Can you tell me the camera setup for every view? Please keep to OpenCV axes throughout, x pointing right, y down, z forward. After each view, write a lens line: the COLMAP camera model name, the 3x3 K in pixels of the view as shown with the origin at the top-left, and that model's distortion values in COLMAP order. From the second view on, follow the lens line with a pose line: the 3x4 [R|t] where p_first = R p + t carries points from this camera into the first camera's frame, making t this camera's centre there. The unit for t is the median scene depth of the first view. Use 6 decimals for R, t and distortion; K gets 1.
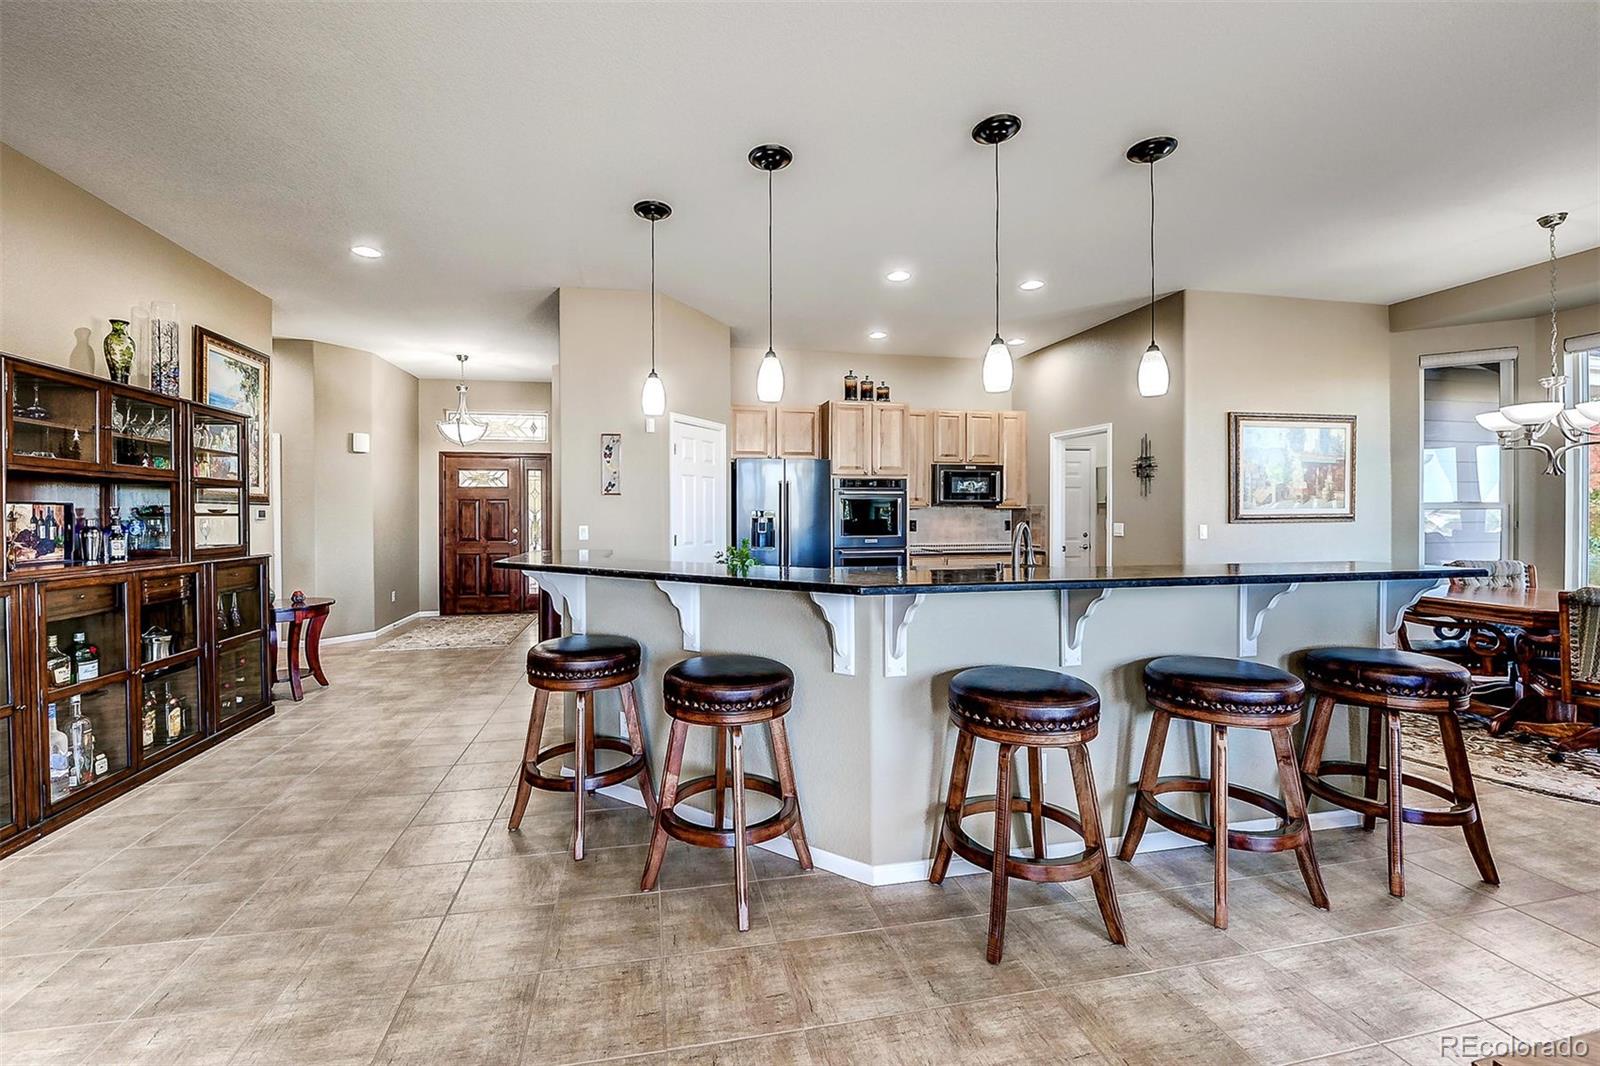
lens RADIAL K [[666.9, 0, 793.0], [0, 666.9, 531.0], [0, 0, 1]] dist [-0.001875, -0.000053]
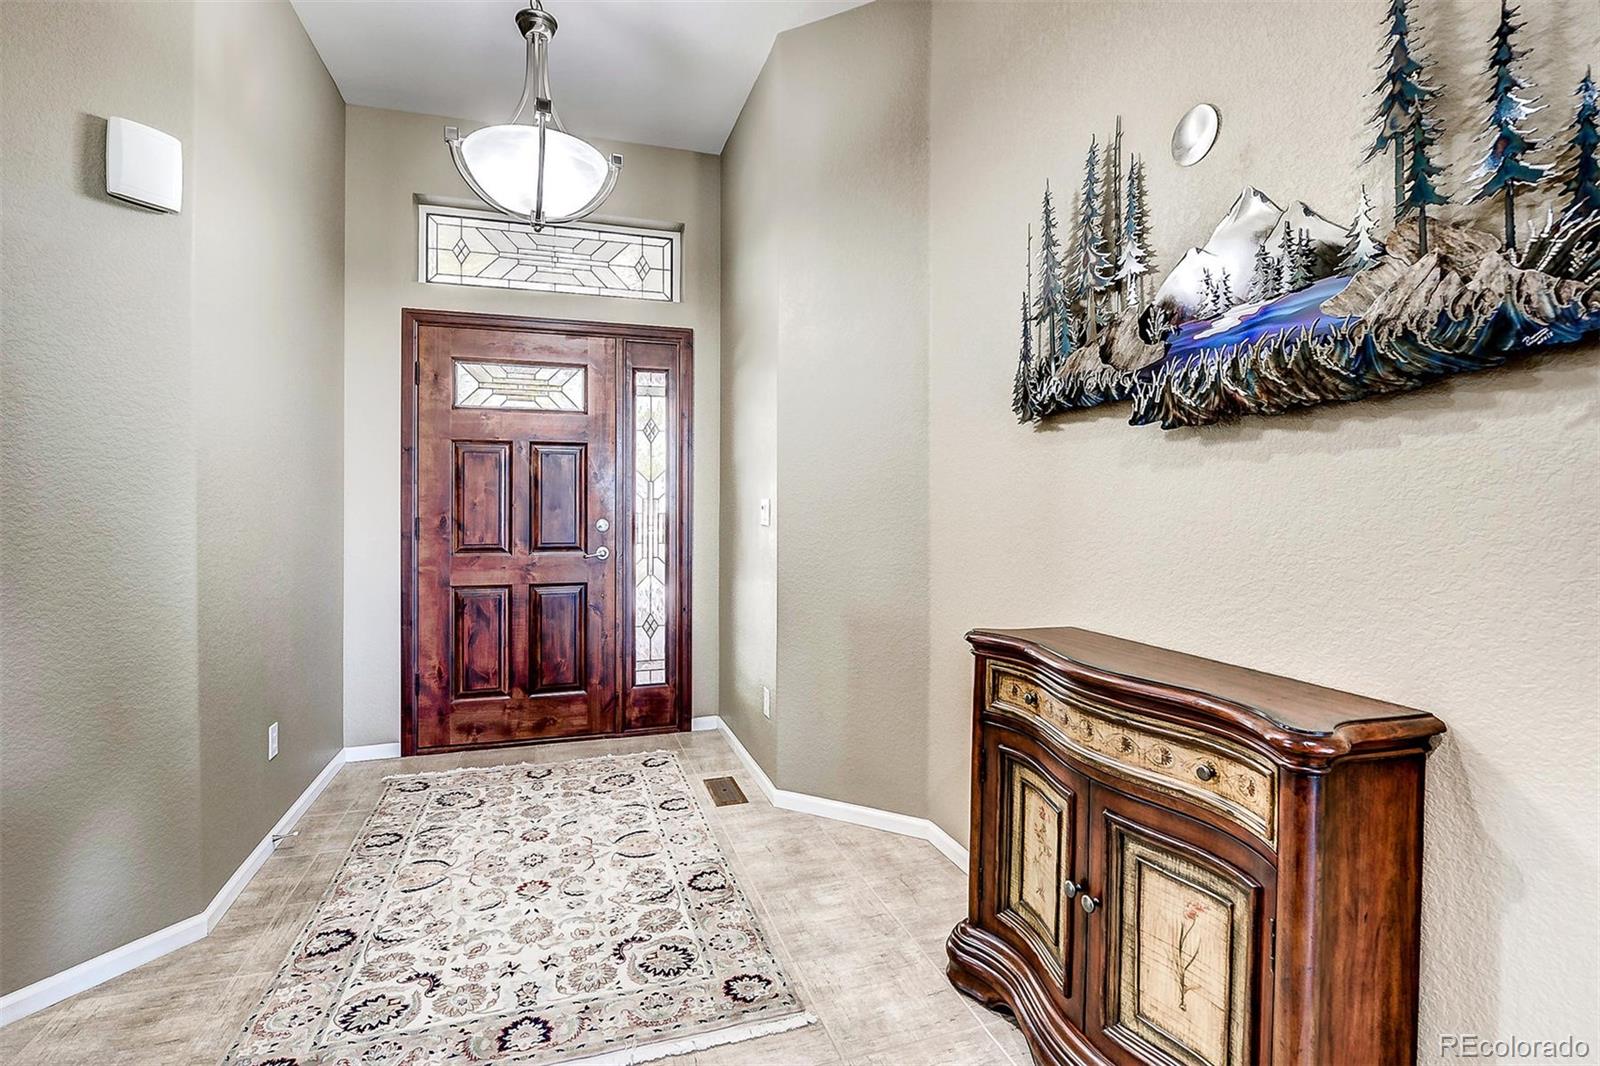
lens RADIAL K [[733.5, 0, 802.6], [0, 733.5, 523.7], [0, 0, 1]] dist [0.004663, 0.000245]
pose [[0.992388, -0.000626, 0.123148, -0.355568], [0.000468, 0.999999, 0.001313, -0.001457], [-0.123149, -0.001245, 0.992387, 0.564275]]
